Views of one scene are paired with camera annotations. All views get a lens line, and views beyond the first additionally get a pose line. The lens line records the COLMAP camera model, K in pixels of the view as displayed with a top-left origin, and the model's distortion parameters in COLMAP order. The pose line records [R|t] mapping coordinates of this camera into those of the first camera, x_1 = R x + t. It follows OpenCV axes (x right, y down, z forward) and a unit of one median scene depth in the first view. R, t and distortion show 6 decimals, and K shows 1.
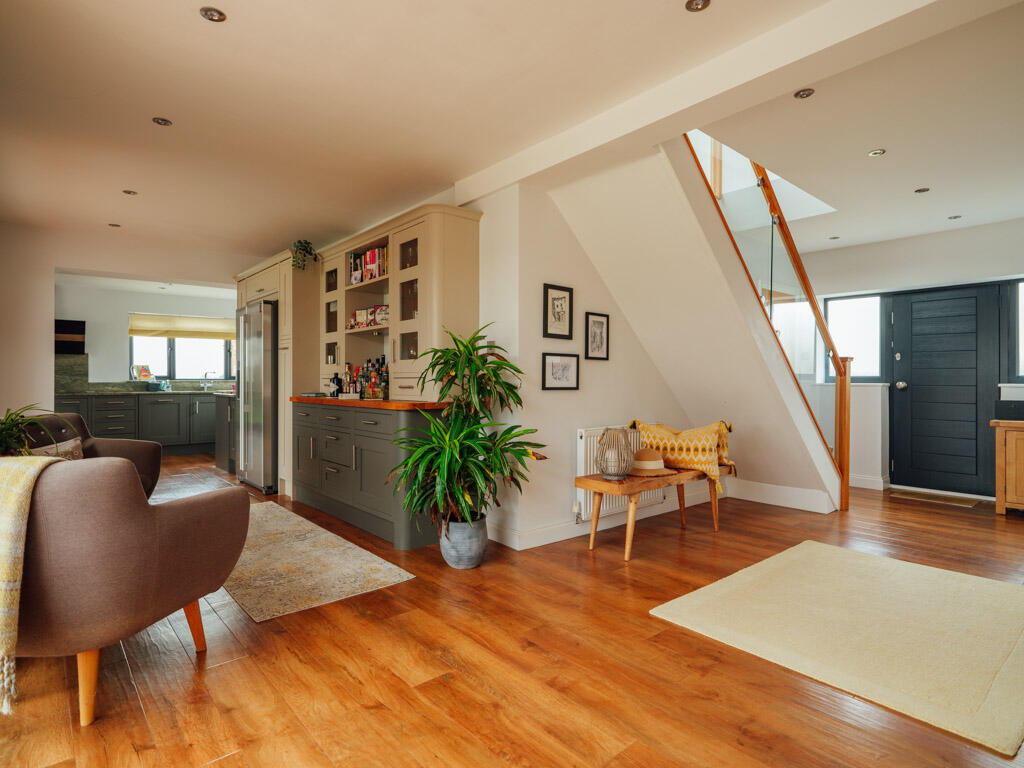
lens RADIAL K [[552.8, 0, 512.1], [0, 552.8, 384.4], [0, 0, 1]] dist [0.001383, -0.000260]
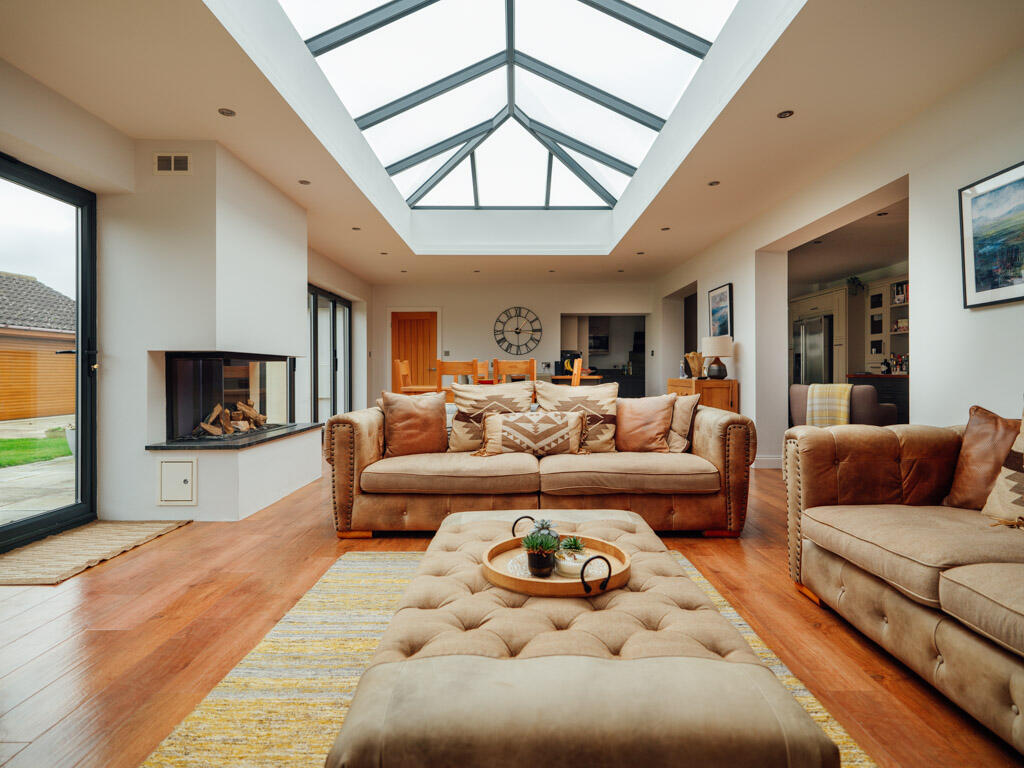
lens RADIAL K [[552.8, 0, 510.3], [0, 552.8, 378.8], [0, 0, 1]] dist [0.001383, -0.000260]
pose [[0.747988, 0.002229, -0.663708, -0.059879], [0.003964, 0.999962, 0.007826, 0.019558], [0.663700, -0.008484, 0.747951, -0.935515]]
